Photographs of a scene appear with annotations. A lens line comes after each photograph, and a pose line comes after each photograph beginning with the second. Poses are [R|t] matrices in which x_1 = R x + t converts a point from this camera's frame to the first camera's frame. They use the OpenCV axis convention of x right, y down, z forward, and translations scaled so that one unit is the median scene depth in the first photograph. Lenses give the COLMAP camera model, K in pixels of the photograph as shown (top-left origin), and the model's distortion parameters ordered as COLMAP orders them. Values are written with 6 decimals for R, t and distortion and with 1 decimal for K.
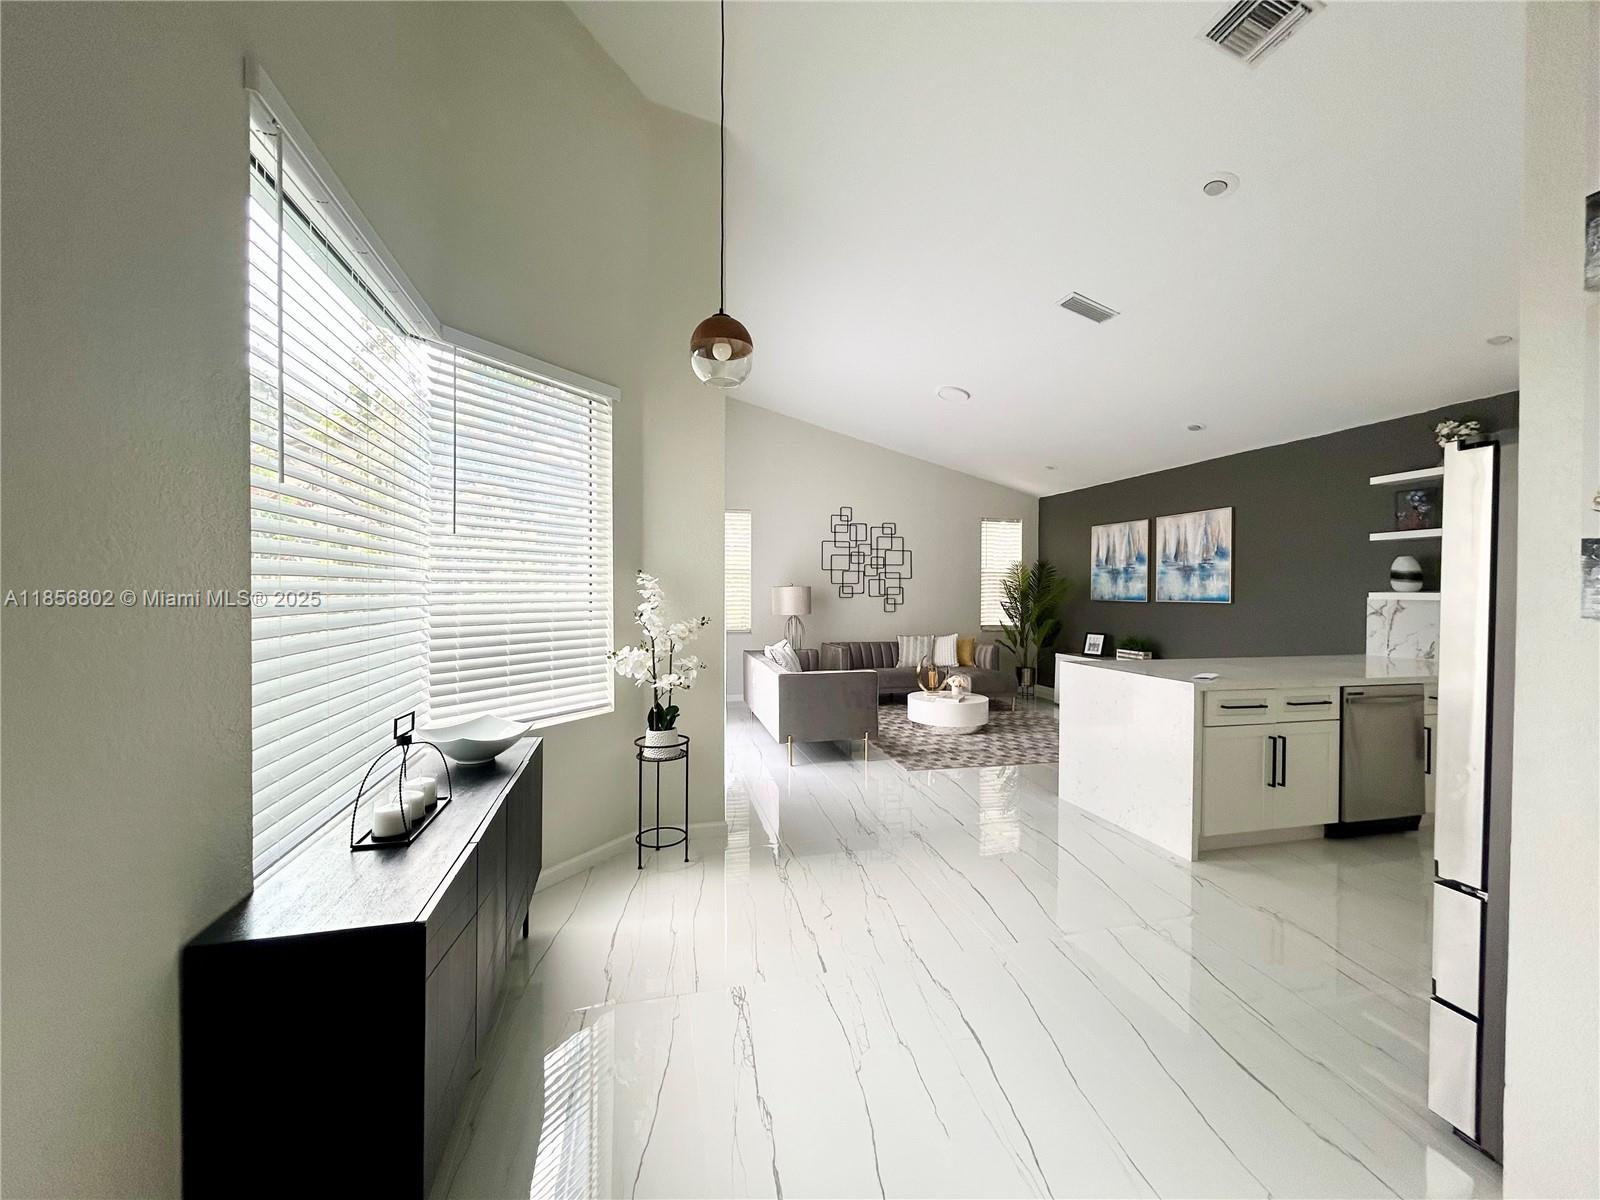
lens RADIAL K [[644.8, 0, 805.2], [0, 644.8, 592.2], [0, 0, 1]] dist [0.000362, -0.000828]
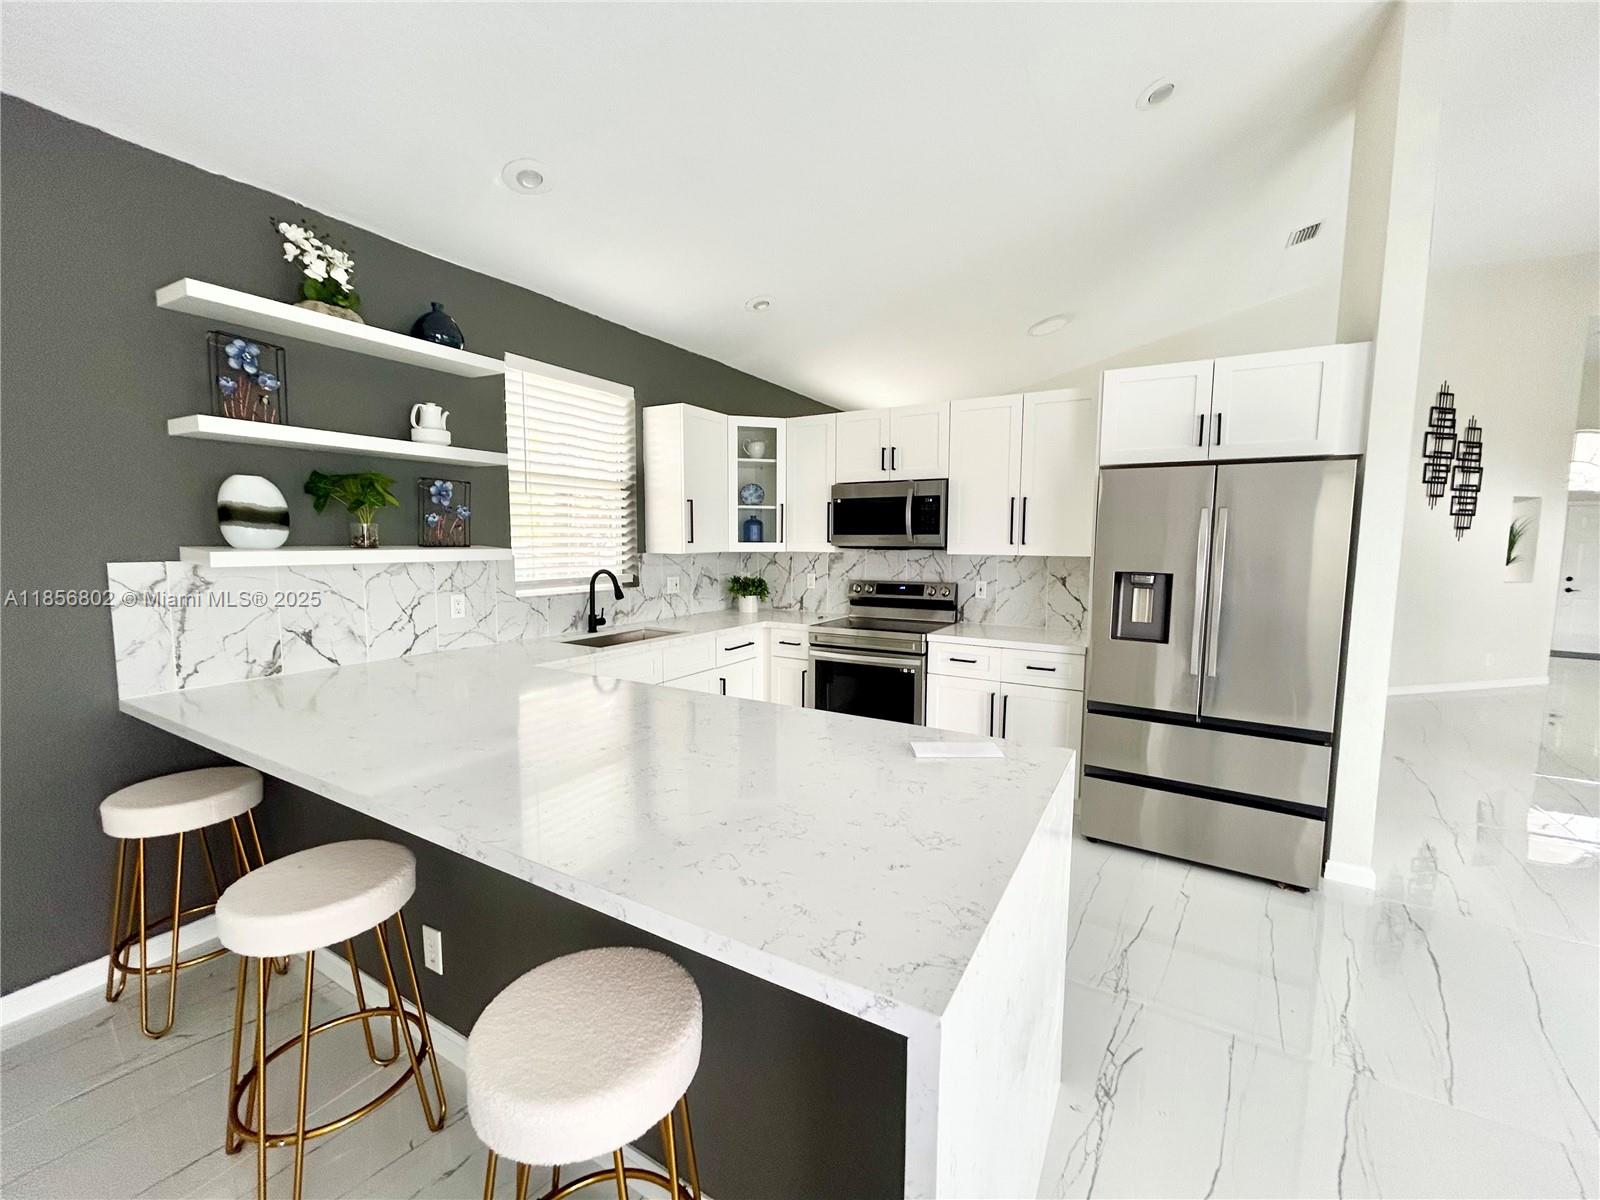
lens RADIAL K [[644.8, 0, 800.9], [0, 644.8, 598.9], [0, 0, 1]] dist [0.000362, -0.000828]
pose [[-0.708124, -0.077074, 0.701869, 0.284297], [-0.007734, 0.994812, 0.101440, -0.015366], [-0.706046, 0.066404, -0.705046, 1.032193]]
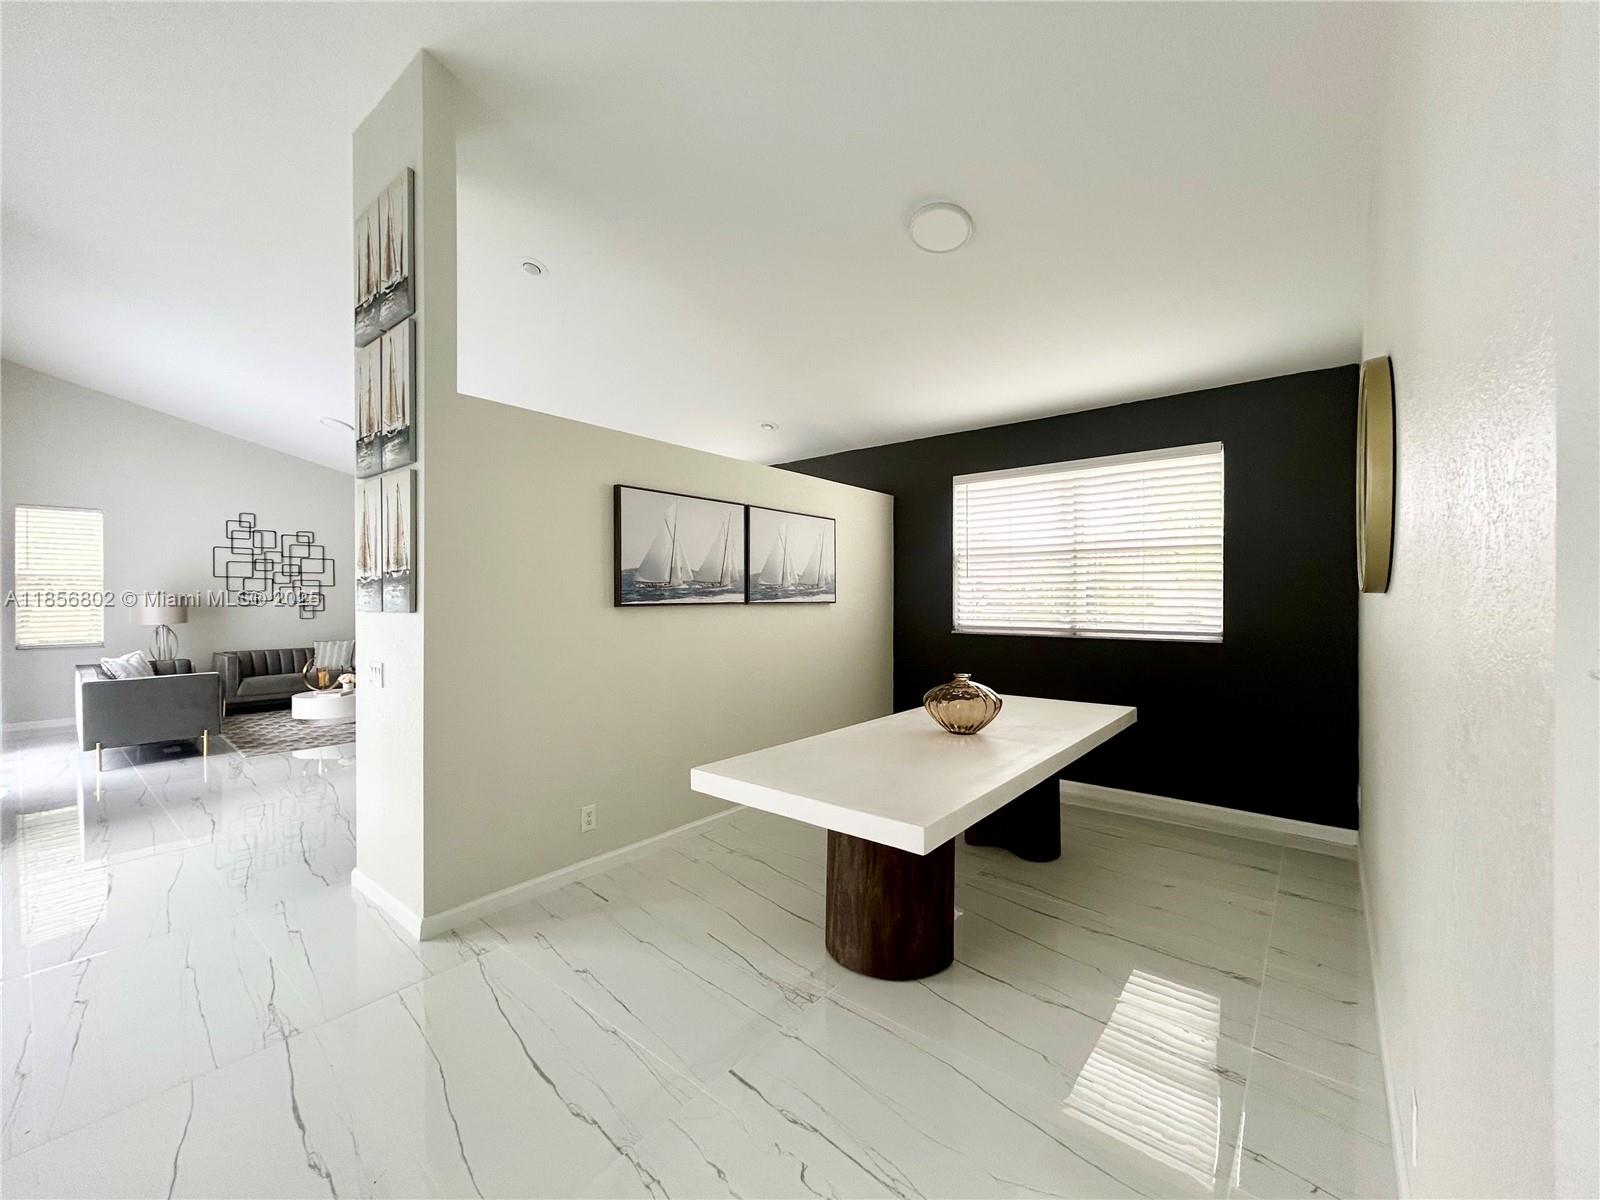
lens RADIAL K [[644.8, 0, 808.9], [0, 644.8, 599.6], [0, 0, 1]] dist [0.000362, -0.000828]
pose [[0.805096, -0.008138, 0.593088, 0.170381], [0.004272, 0.999959, 0.007922, -0.004713], [-0.593129, -0.003845, 0.805099, -0.301505]]
